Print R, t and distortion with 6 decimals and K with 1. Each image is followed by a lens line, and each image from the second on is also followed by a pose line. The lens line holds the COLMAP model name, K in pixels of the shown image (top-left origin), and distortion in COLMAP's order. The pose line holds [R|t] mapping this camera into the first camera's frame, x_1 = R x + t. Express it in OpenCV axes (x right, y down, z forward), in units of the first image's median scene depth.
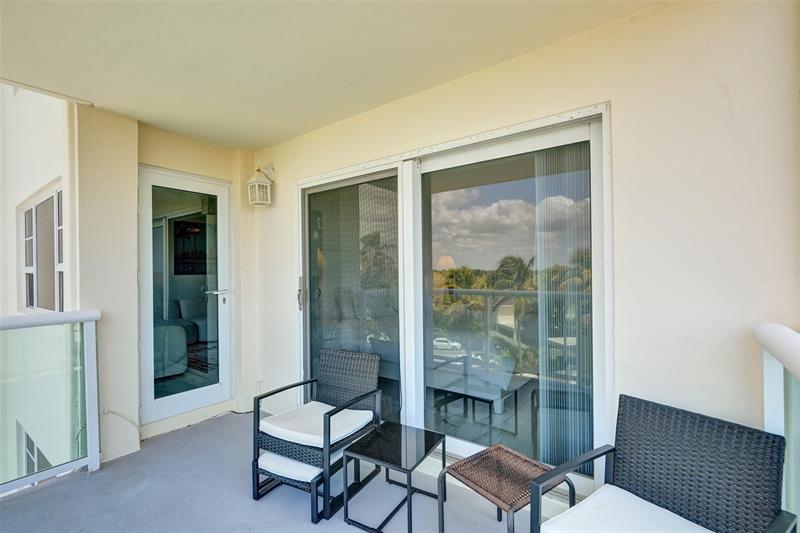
lens RADIAL K [[371.8, 0, 402.2], [0, 371.8, 269.2], [0, 0, 1]] dist [-0.067365, 0.028443]
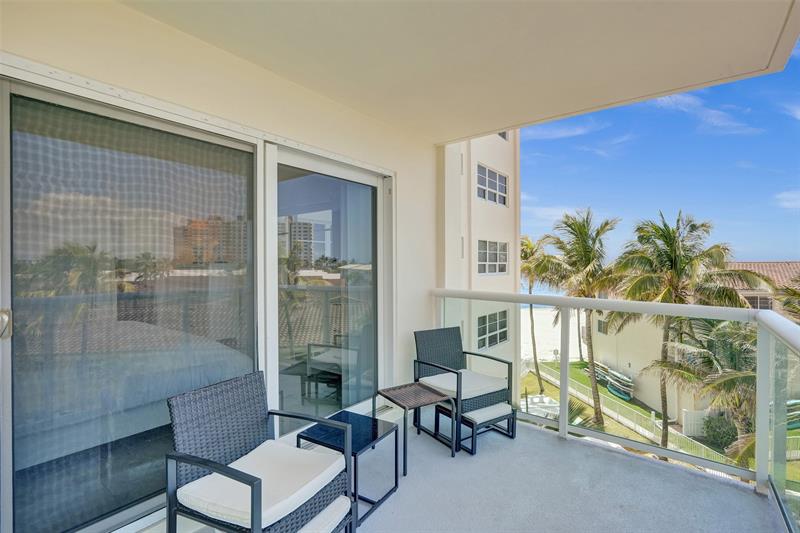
lens RADIAL K [[371.8, 0, 402.2], [0, 371.8, 269.2], [0, 0, 1]] dist [-0.067365, 0.028443]
pose [[-0.001751, 0.005143, 0.999985, -0.851612], [0.003815, 0.999980, -0.005136, 0.014273], [-0.999991, 0.003806, -0.001770, 0.674872]]
